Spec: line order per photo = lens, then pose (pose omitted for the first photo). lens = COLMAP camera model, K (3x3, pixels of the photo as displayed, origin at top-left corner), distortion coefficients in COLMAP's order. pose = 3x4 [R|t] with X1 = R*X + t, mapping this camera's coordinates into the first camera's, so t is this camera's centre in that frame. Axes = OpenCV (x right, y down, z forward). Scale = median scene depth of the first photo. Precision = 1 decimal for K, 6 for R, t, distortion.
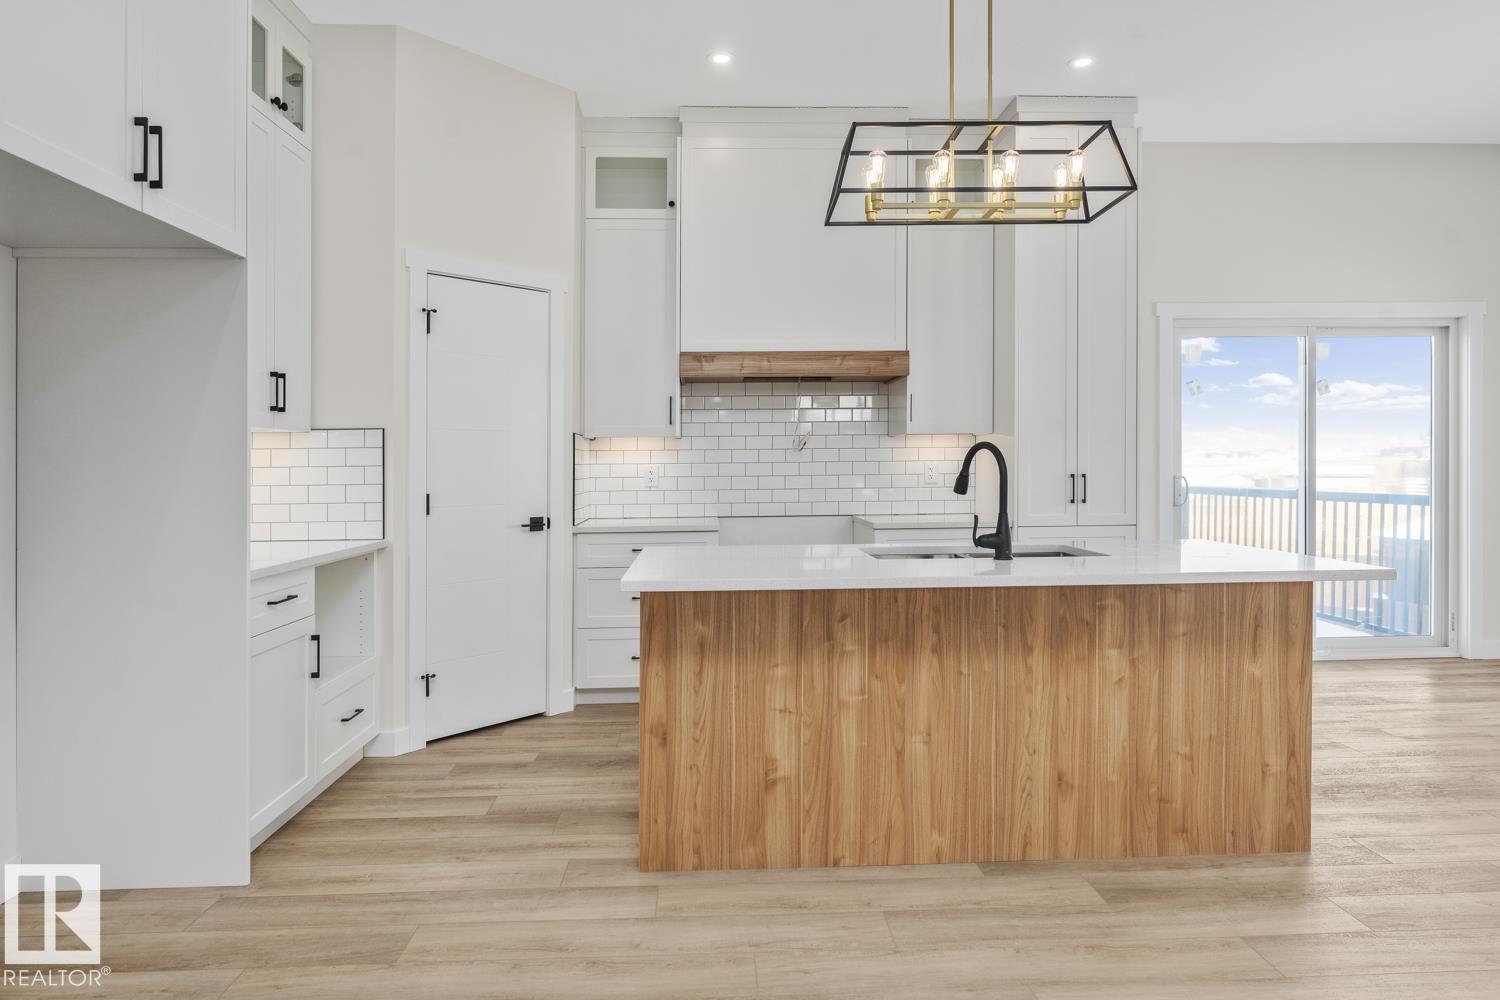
lens RADIAL K [[901.3, 0, 744.4], [0, 901.3, 490.1], [0, 0, 1]] dist [-0.002088, -0.002483]
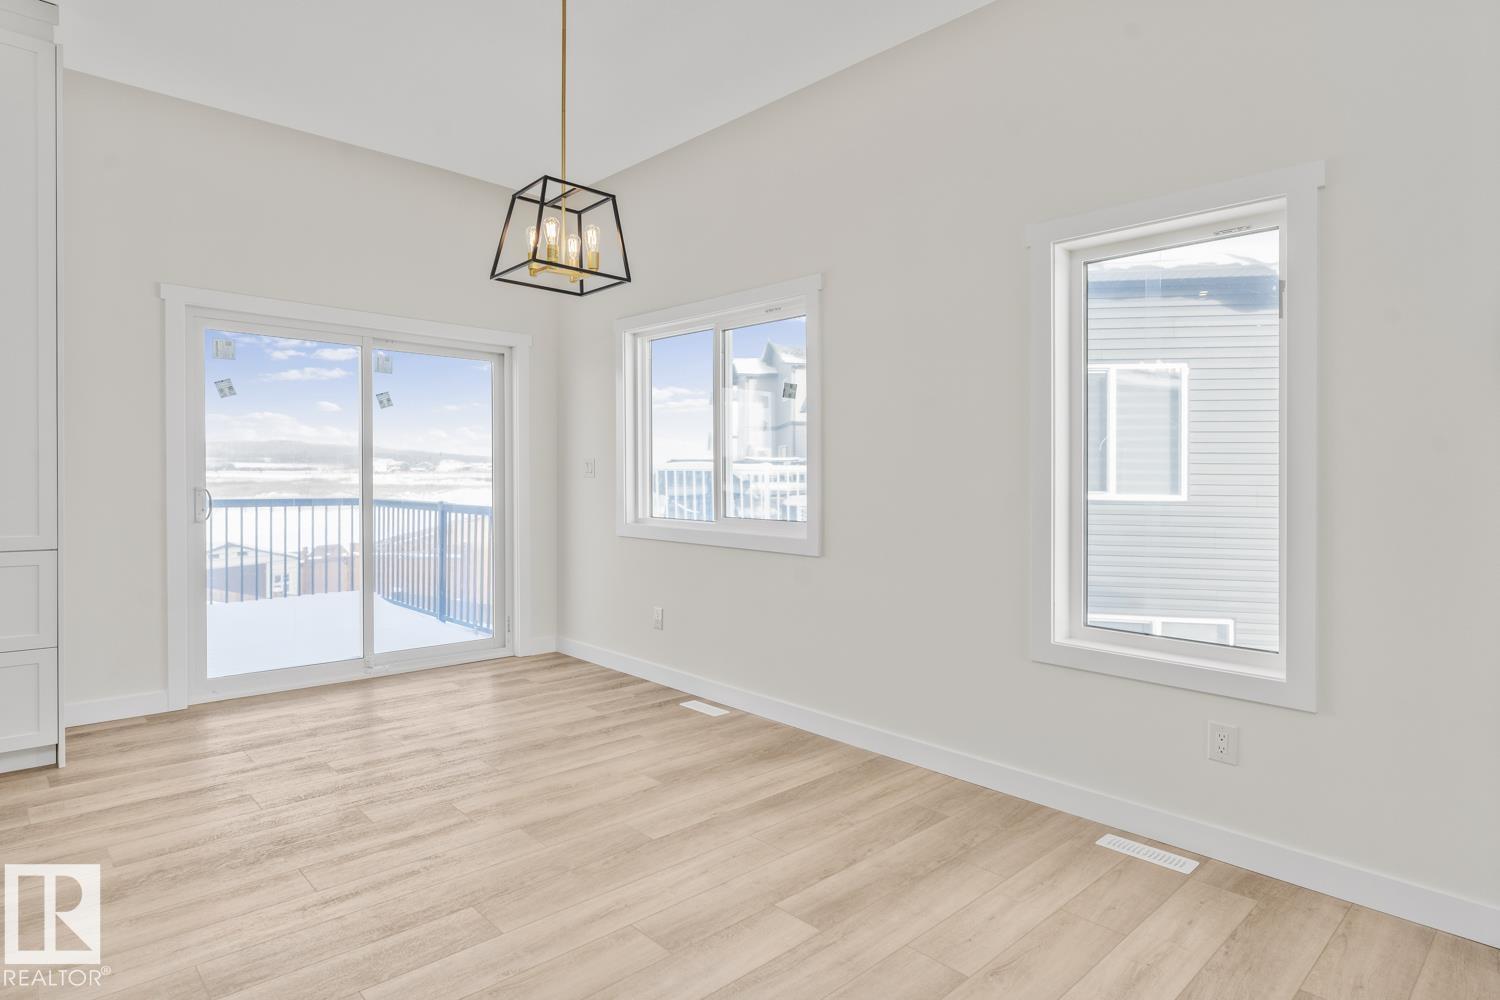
lens RADIAL K [[816.6, 0, 750.0], [0, 816.6, 500.0], [0, 0, 1]] dist [-0.004477, -0.001275]
pose [[0.754553, 0.001761, 0.656236, 0.637178], [-0.002411, 0.999997, 0.000090, -0.009697], [-0.656234, -0.001650, 0.754555, 0.101798]]
